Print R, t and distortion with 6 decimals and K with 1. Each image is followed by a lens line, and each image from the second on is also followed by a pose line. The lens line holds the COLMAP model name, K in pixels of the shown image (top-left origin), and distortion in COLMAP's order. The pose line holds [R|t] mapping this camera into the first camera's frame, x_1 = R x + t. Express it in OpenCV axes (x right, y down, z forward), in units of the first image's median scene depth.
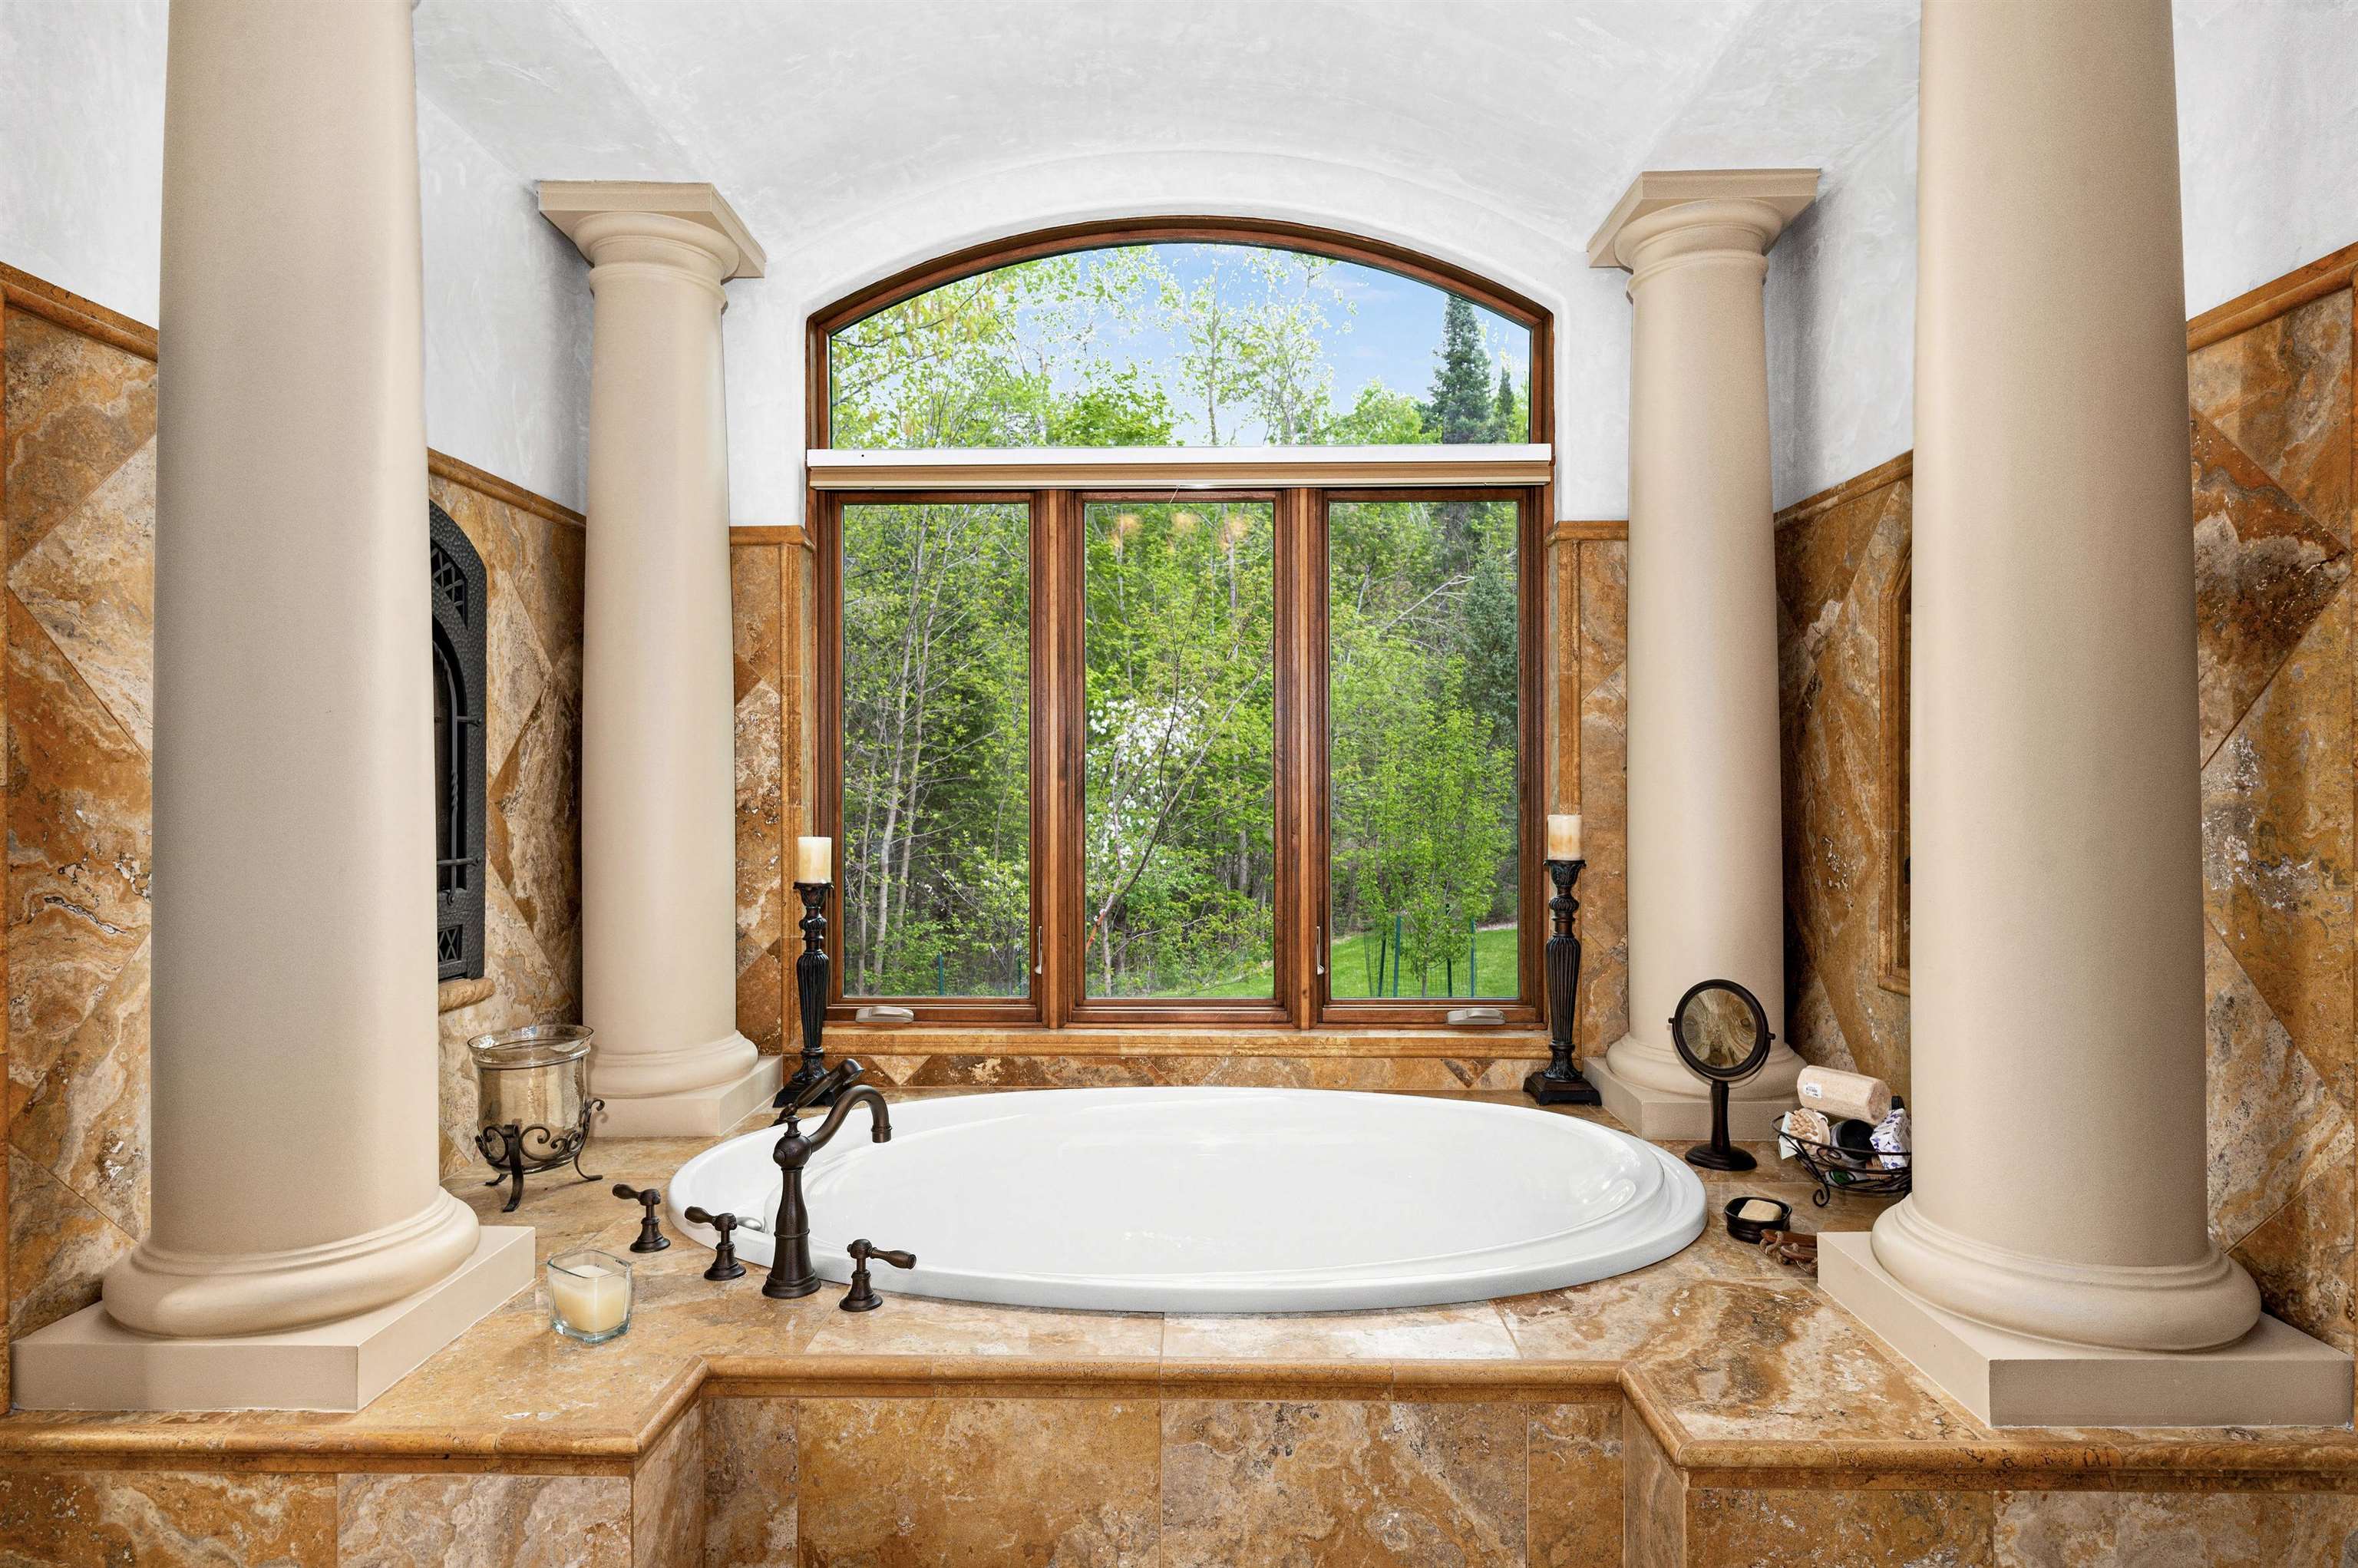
lens RADIAL K [[1283.8, 0, 1175.8], [0, 1283.8, 795.6], [0, 0, 1]] dist [-0.000738, -0.000110]
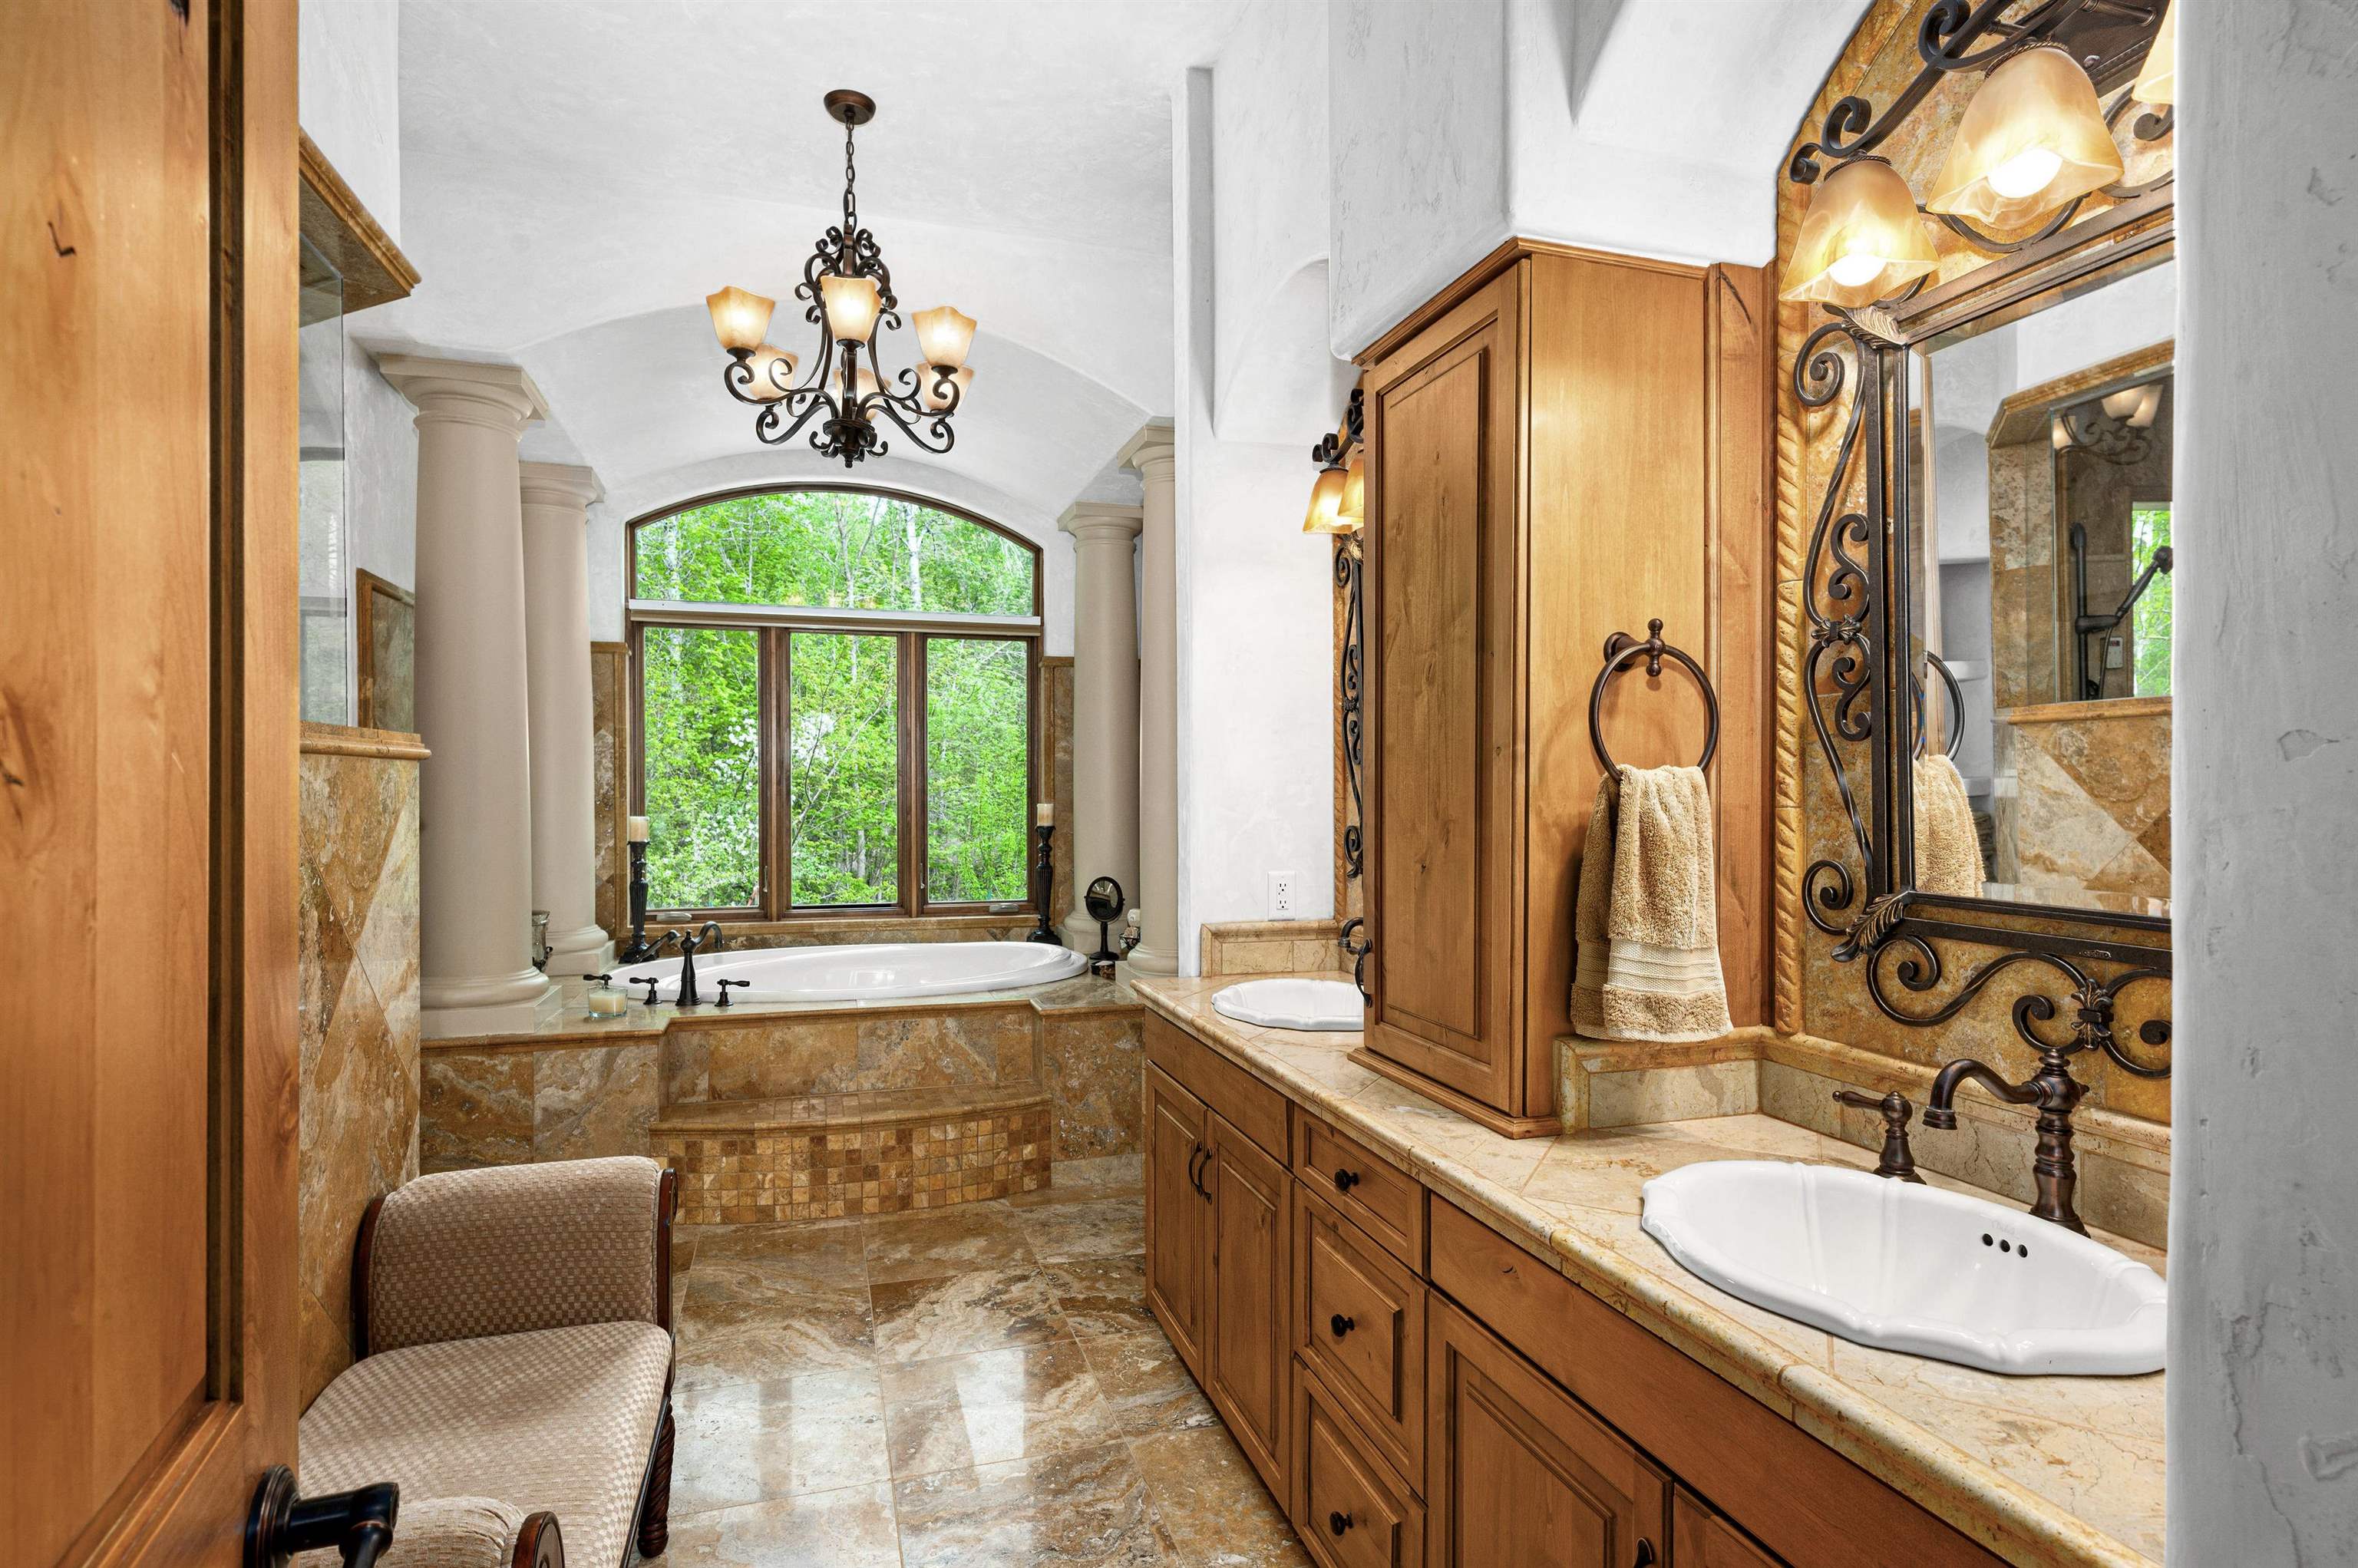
lens RADIAL K [[1216.9, 0, 1174.0], [0, 1216.9, 801.8], [0, 0, 1]] dist [-0.000213, 0.000175]
pose [[0.952721, -0.000542, 0.303847, -0.086141], [0.000681, 1.000000, -0.000353, 0.012961], [-0.303847, 0.000543, 0.952721, -0.893282]]
